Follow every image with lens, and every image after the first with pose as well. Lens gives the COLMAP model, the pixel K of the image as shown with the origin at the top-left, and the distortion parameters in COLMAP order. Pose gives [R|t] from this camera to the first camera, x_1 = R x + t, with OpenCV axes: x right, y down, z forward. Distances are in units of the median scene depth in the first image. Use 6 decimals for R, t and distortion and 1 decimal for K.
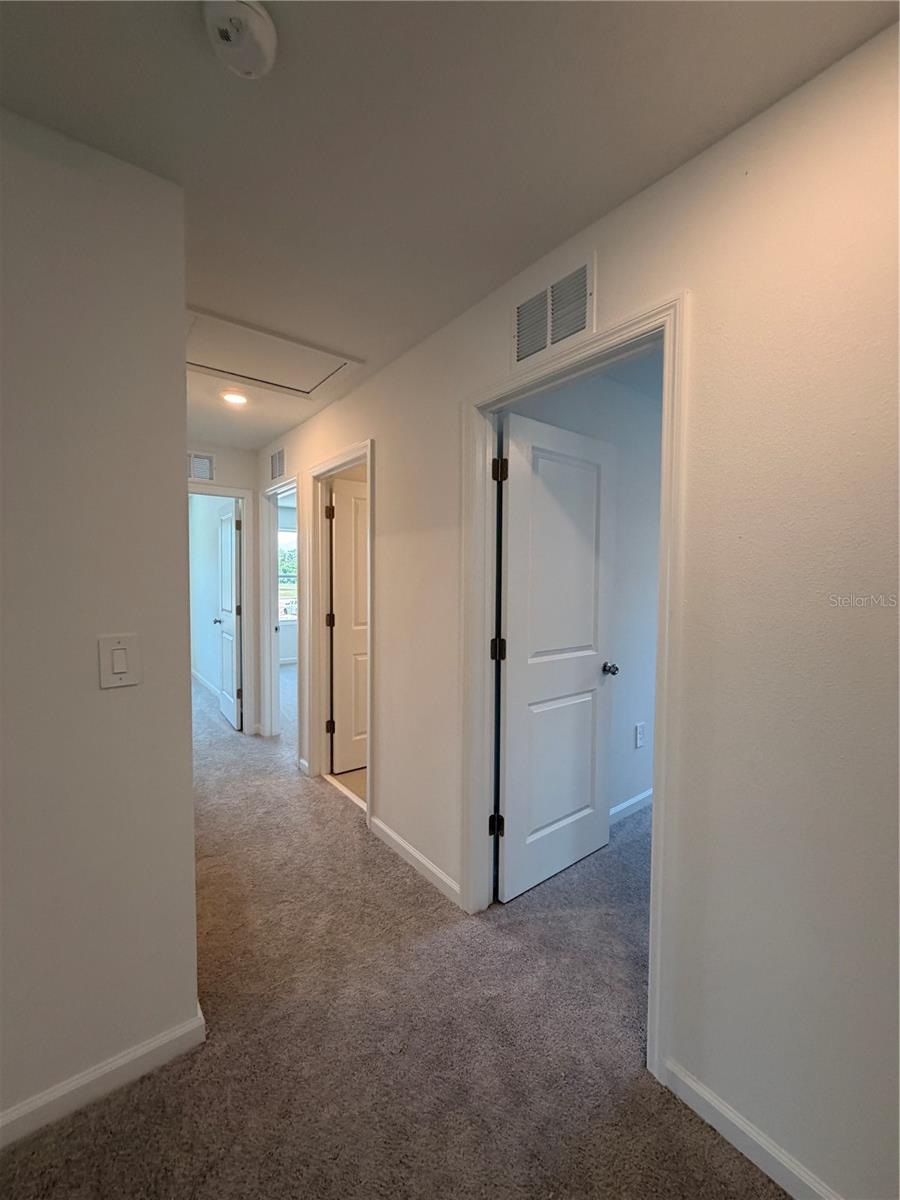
lens RADIAL K [[473.6, 0, 419.8], [0, 473.6, 596.5], [0, 0, 1]] dist [0.002114, -0.000098]
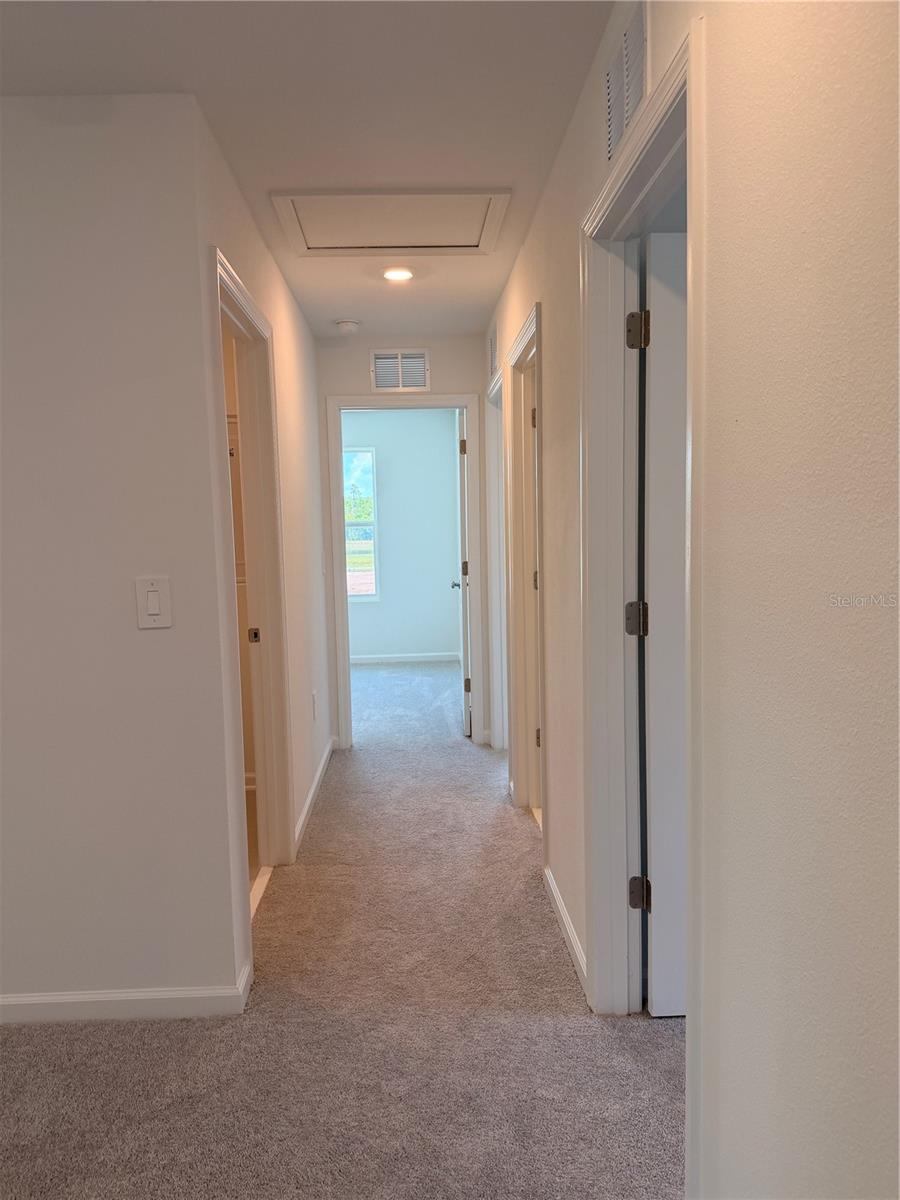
lens RADIAL K [[832.5, 0, 450.0], [0, 832.5, 600.0], [0, 0, 1]] dist [0.001295, -0.042522]
pose [[0.820971, 0.027942, -0.570286, 0.473753], [0.002887, 0.998586, 0.053083, 0.021291], [0.570963, -0.045226, 0.819729, -0.041185]]
